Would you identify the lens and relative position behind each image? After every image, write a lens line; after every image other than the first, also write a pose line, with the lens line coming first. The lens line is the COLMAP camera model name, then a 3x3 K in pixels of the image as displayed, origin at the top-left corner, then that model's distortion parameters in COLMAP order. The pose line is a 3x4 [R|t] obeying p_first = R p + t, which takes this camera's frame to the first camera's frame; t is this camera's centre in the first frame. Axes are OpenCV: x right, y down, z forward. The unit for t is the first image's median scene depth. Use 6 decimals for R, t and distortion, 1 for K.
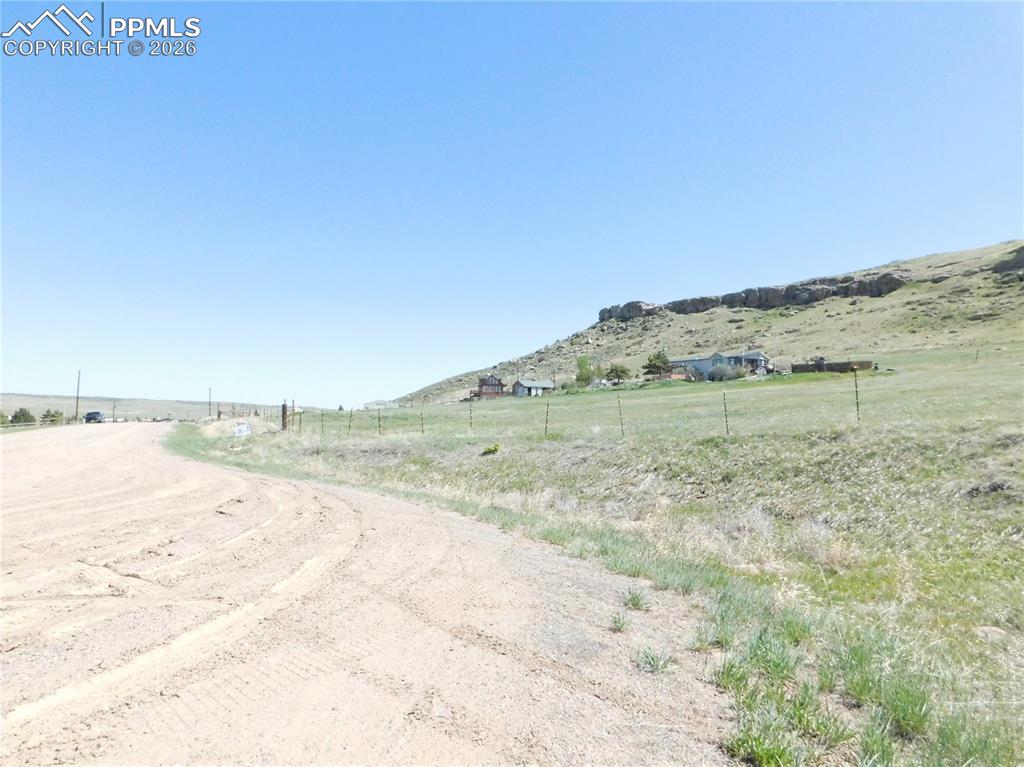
lens RADIAL K [[676.6, 0, 516.4], [0, 676.6, 384.4], [0, 0, 1]] dist [-0.074023, 0.057862]
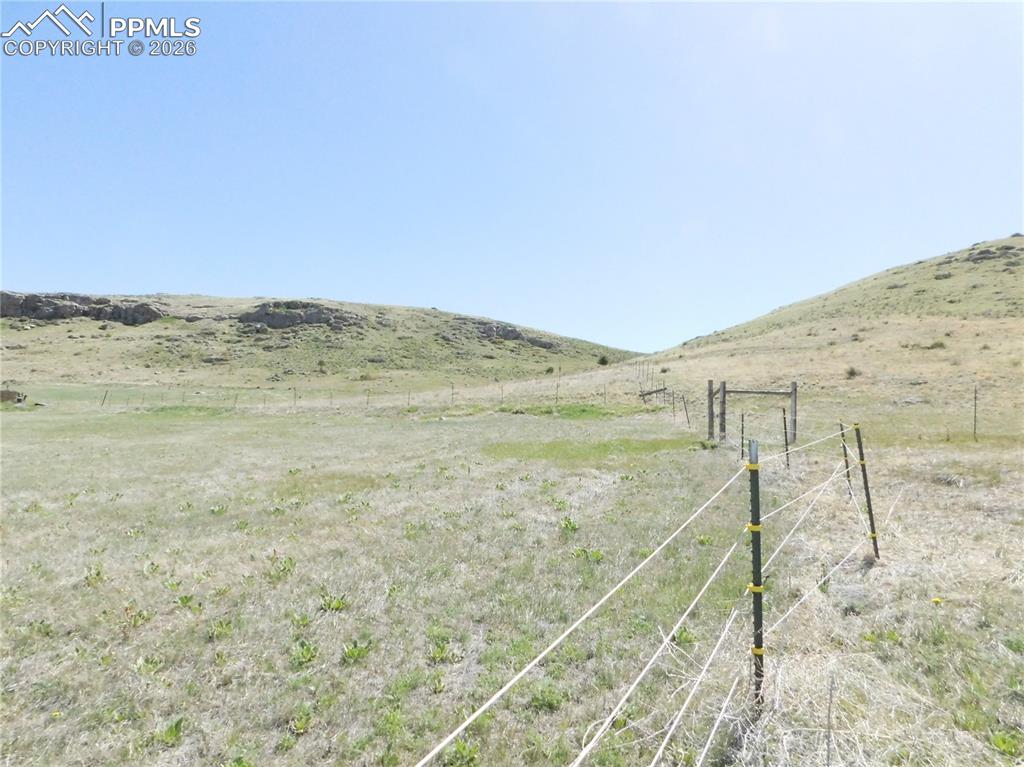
lens RADIAL K [[676.6, 0, 516.4], [0, 676.6, 384.4], [0, 0, 1]] dist [-0.074023, 0.057862]
pose [[0.550088, 0.109156, 0.827942, 0.164177], [-0.069621, 0.993964, -0.084787, -0.014763], [-0.832199, -0.011002, 0.554367, 0.045089]]
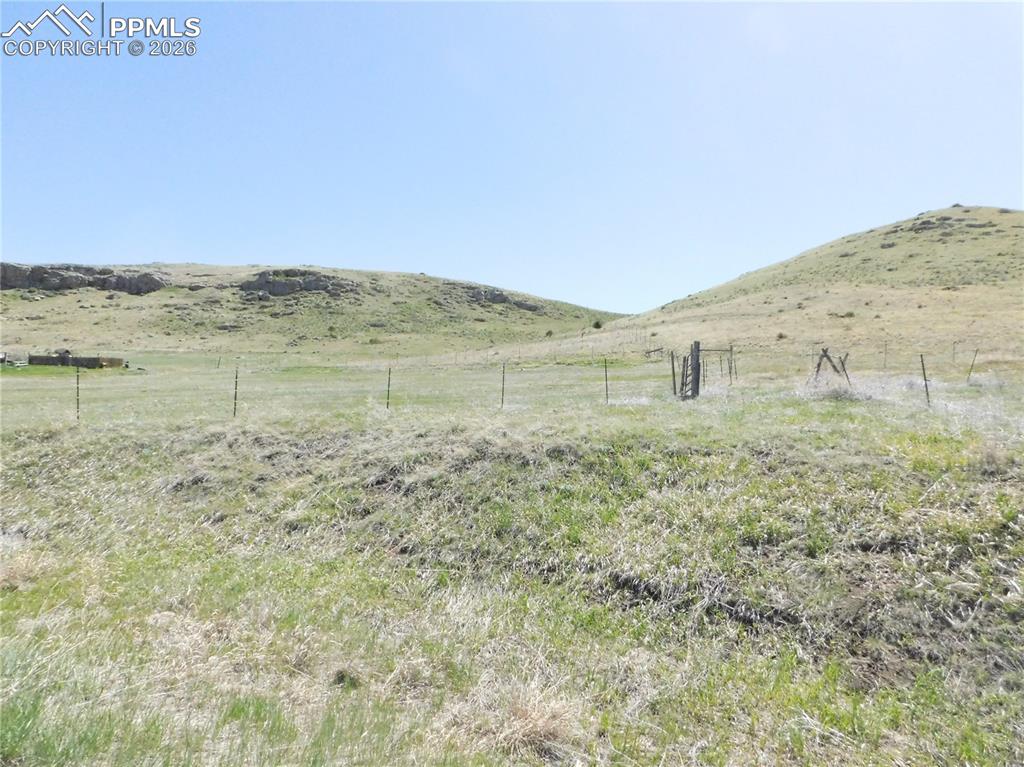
lens RADIAL K [[676.6, 0, 516.4], [0, 676.6, 384.4], [0, 0, 1]] dist [-0.074023, 0.057862]
pose [[0.519755, 0.051113, 0.852785, 0.004486], [-0.051708, 0.998261, -0.028318, 0.000045], [-0.852749, -0.029378, 0.521494, -0.001663]]
